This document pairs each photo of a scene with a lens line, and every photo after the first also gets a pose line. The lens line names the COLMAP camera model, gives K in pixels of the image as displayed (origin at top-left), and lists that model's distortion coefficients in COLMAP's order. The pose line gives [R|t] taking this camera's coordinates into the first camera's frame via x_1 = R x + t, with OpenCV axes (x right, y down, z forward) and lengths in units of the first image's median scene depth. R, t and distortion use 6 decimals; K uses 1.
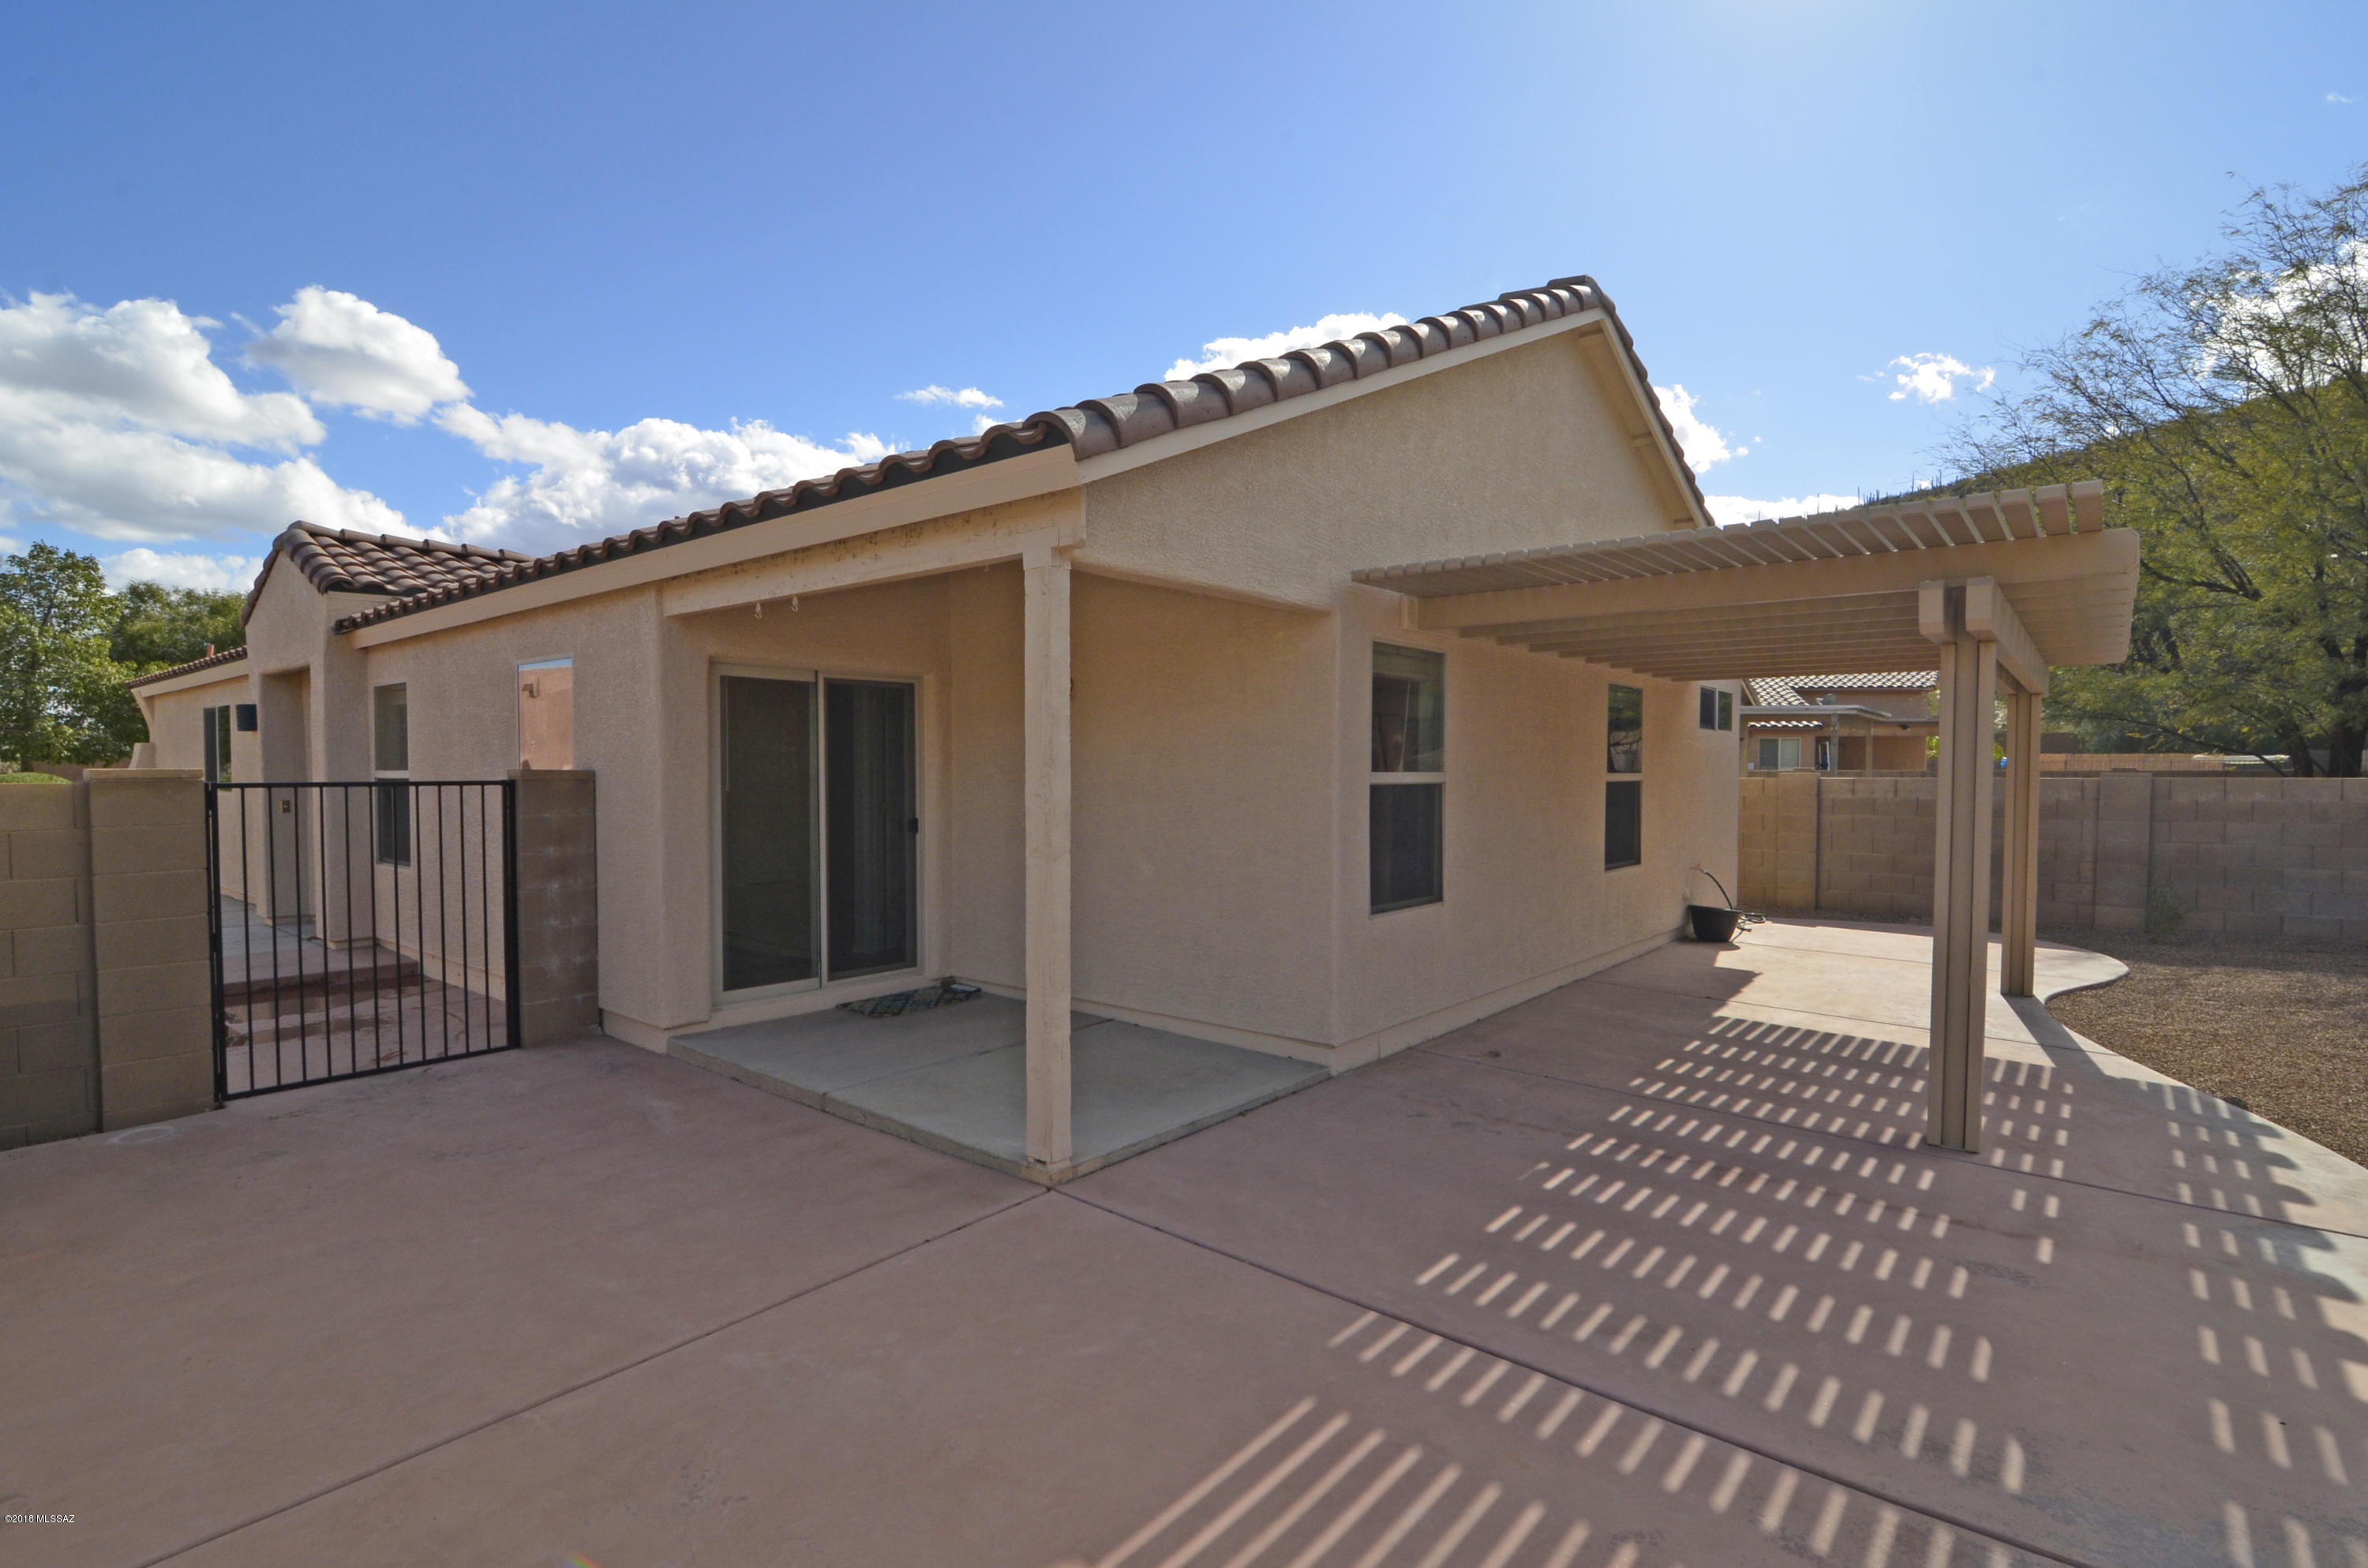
lens RADIAL K [[1130.6, 0, 1184.4], [0, 1130.6, 803.1], [0, 0, 1]] dist [-0.000819, -0.009305]
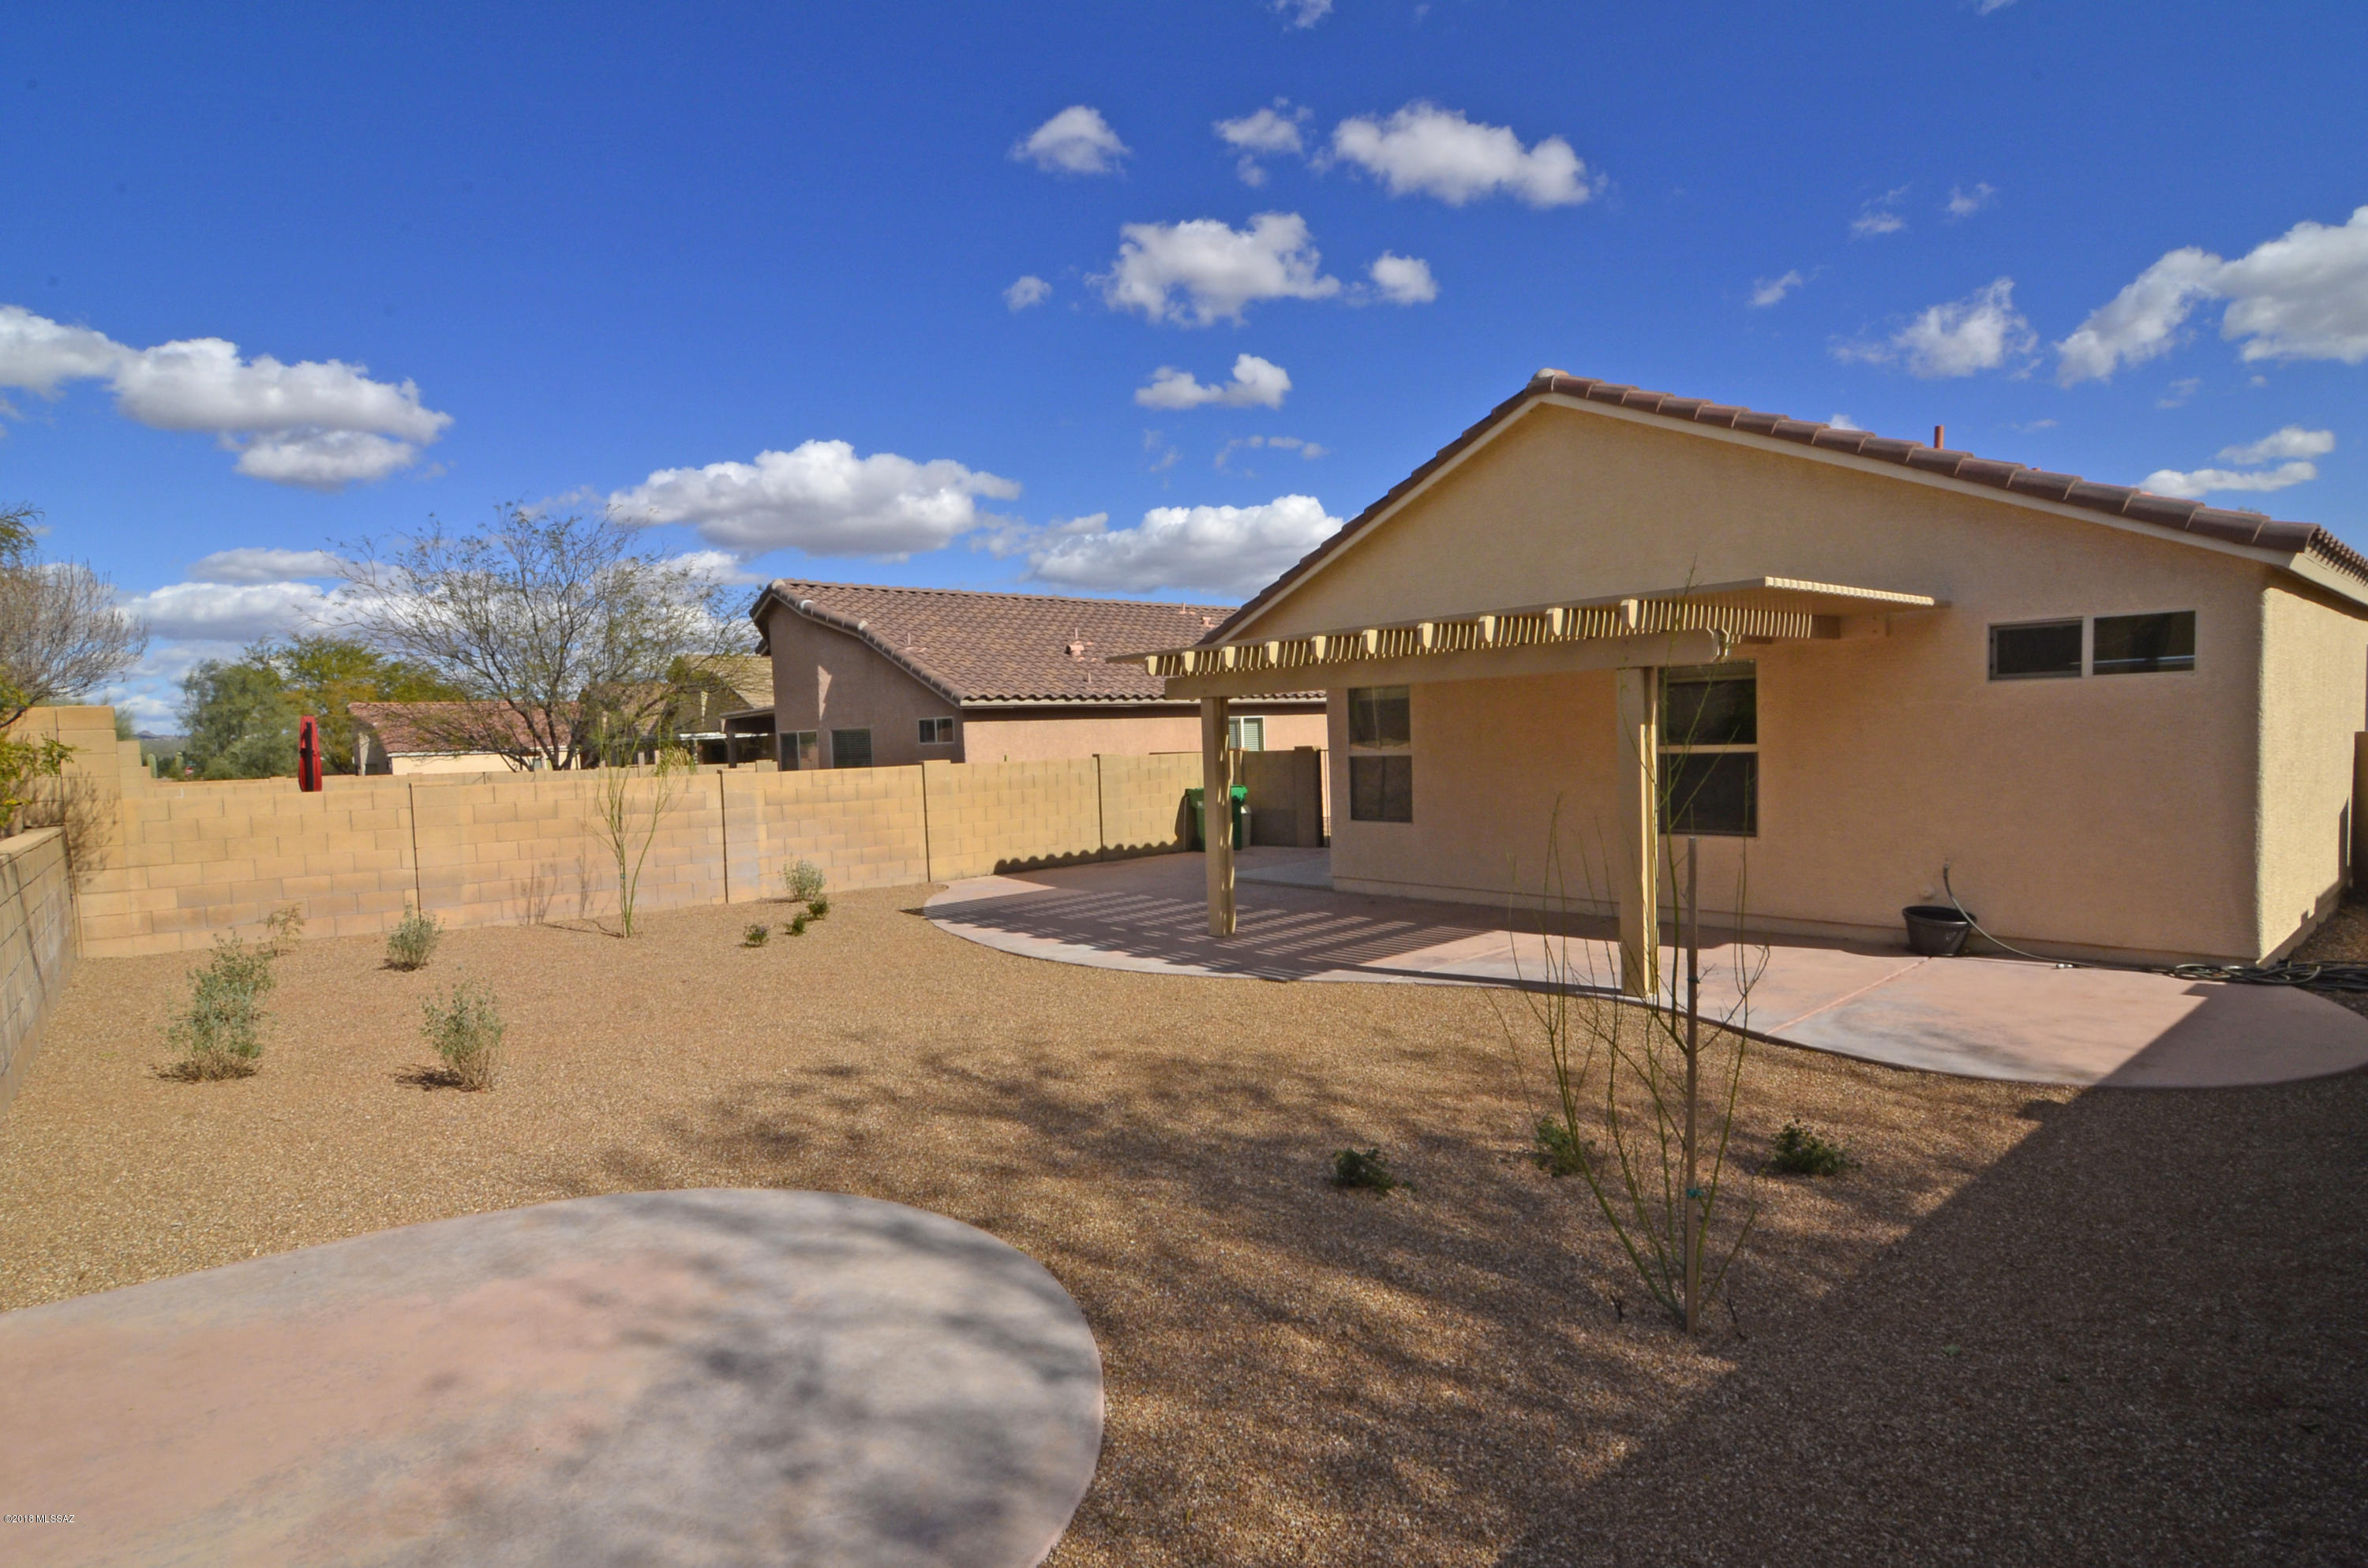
lens RADIAL K [[1188.8, 0, 1189.2], [0, 1188.8, 813.7], [0, 0, 1]] dist [-0.002043, -0.015321]
pose [[-0.159970, 0.068946, -0.984711, 1.537566], [0.006508, 0.997610, 0.068792, -0.040972], [0.987100, 0.004596, -0.160036, 0.693010]]
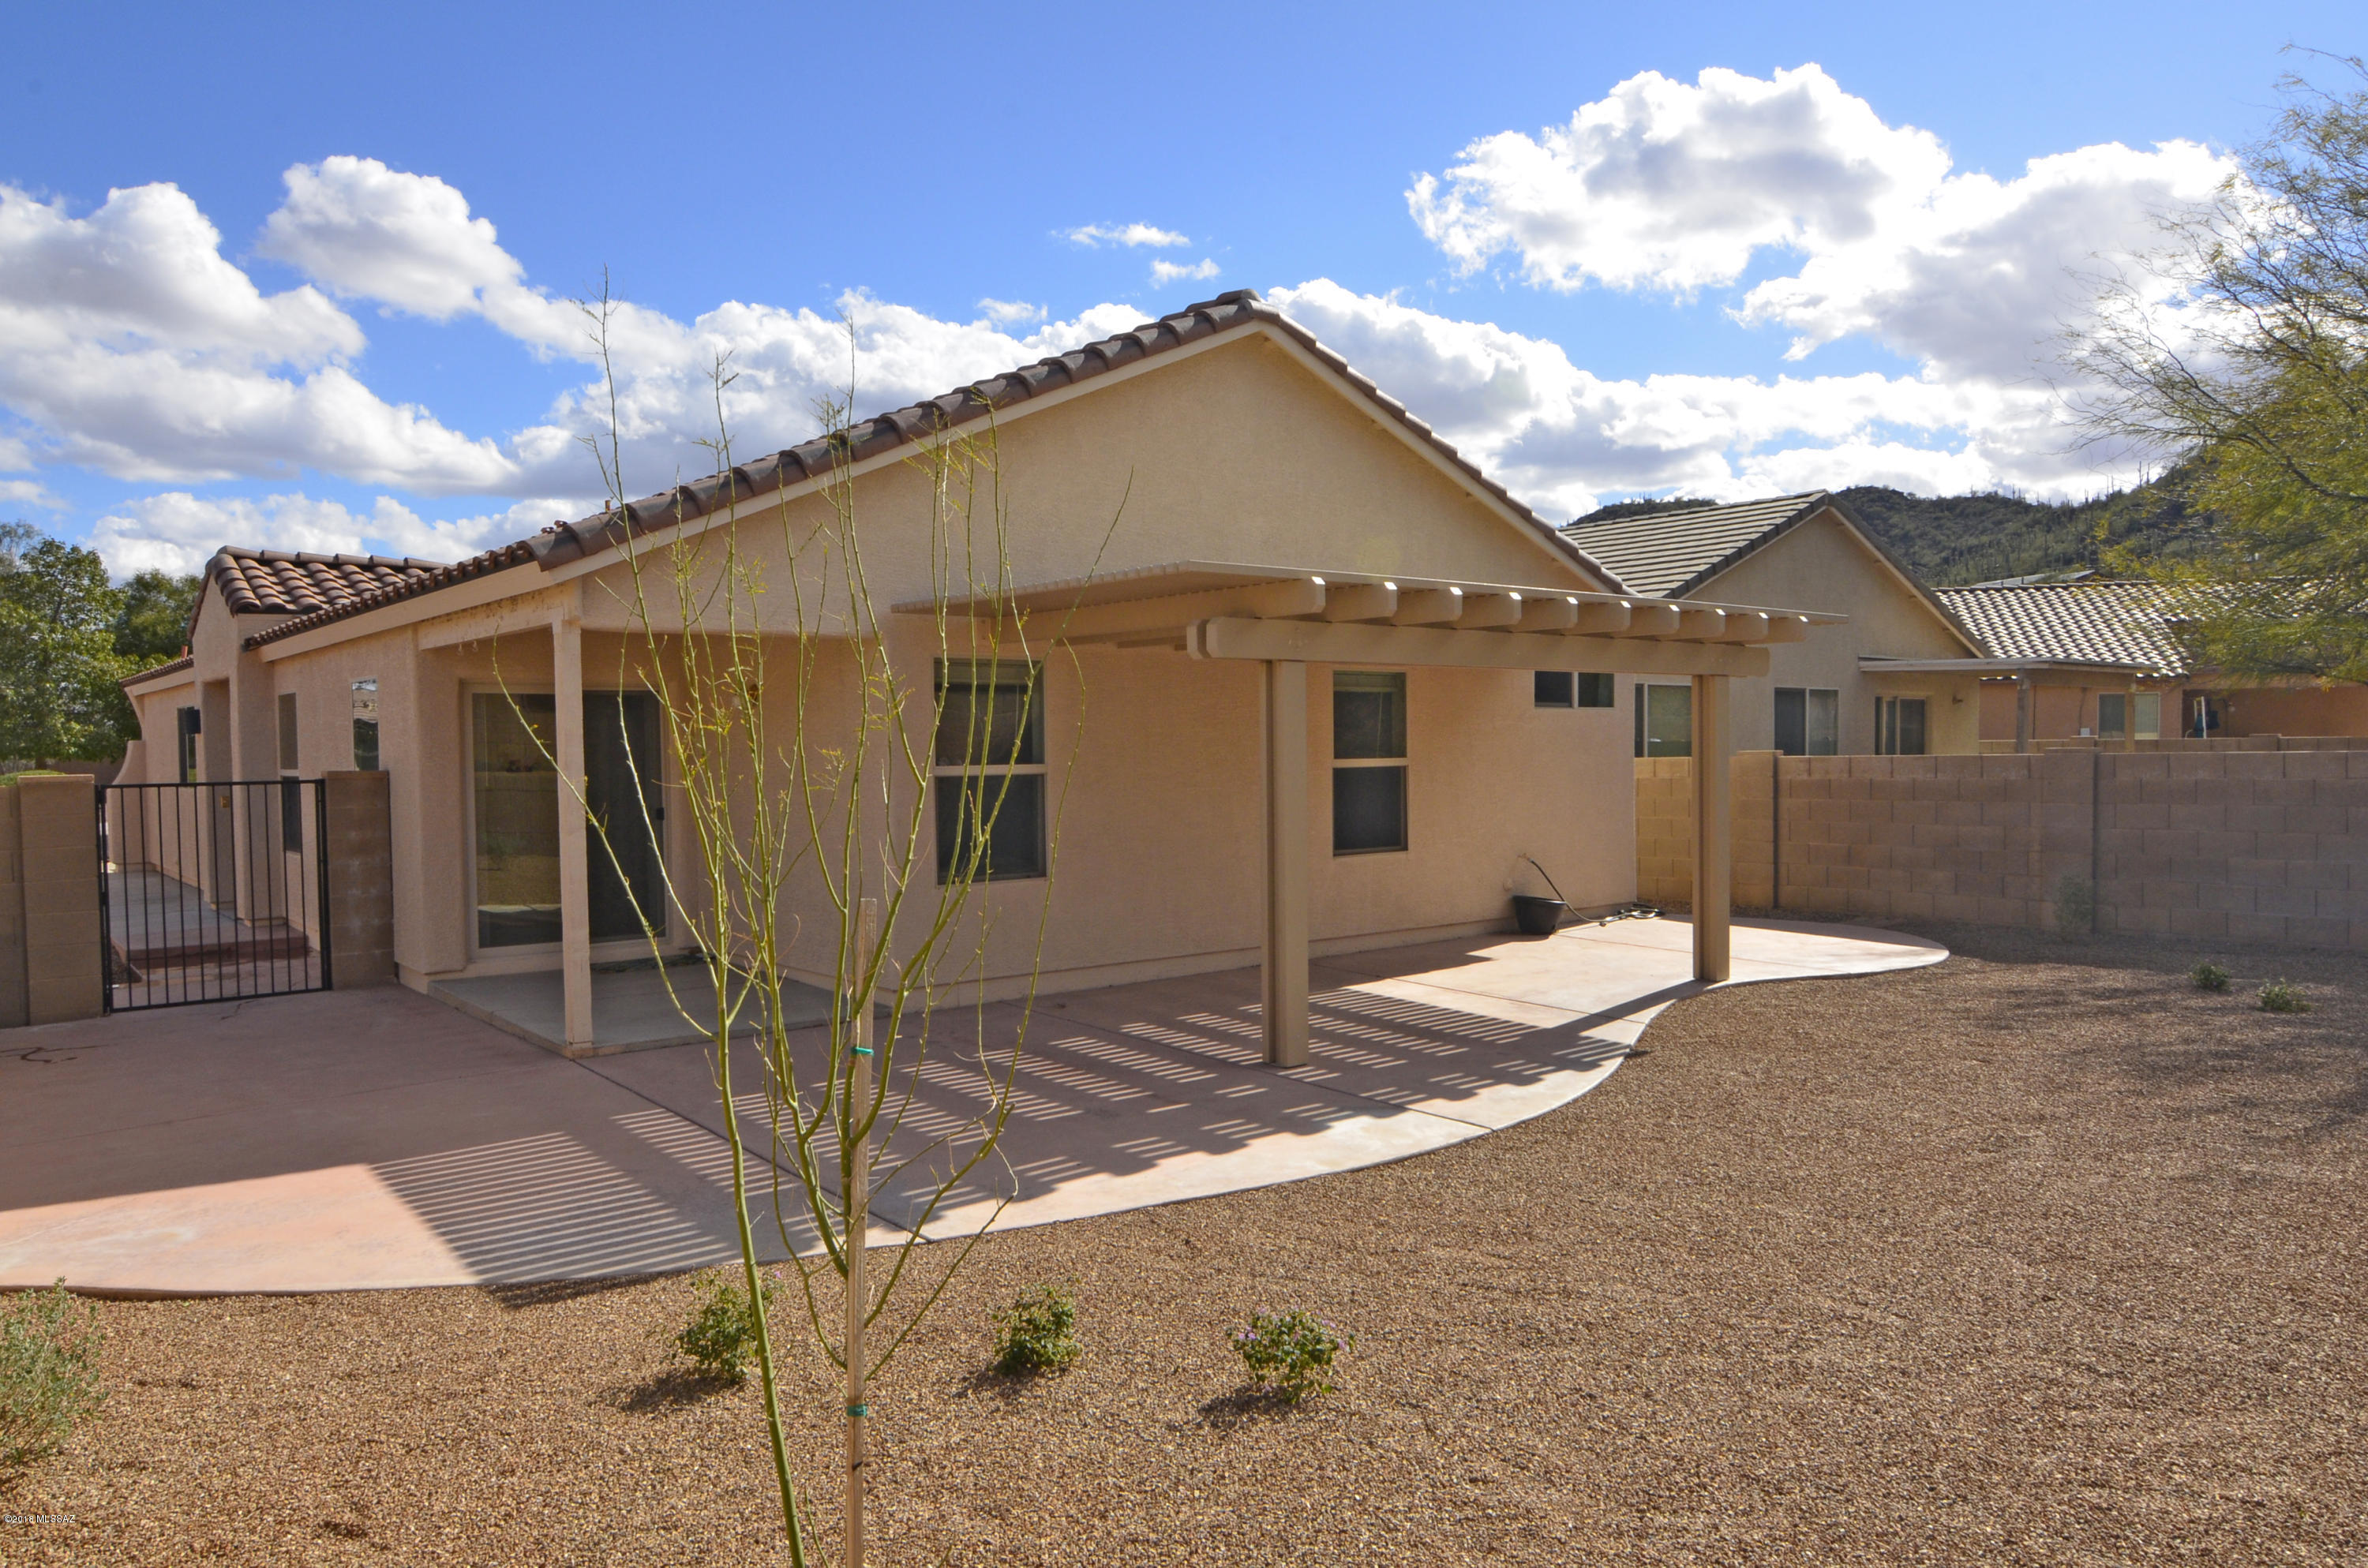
lens RADIAL K [[1565.9, 0, 1166.8], [0, 1565.9, 810.8], [0, 0, 1]] dist [-0.001167, -0.001129]
pose [[0.980957, -0.005387, -0.194148, 0.479324], [0.008009, 0.999887, 0.012724, 0.000496], [0.194058, -0.014037, 0.980890, -0.384245]]
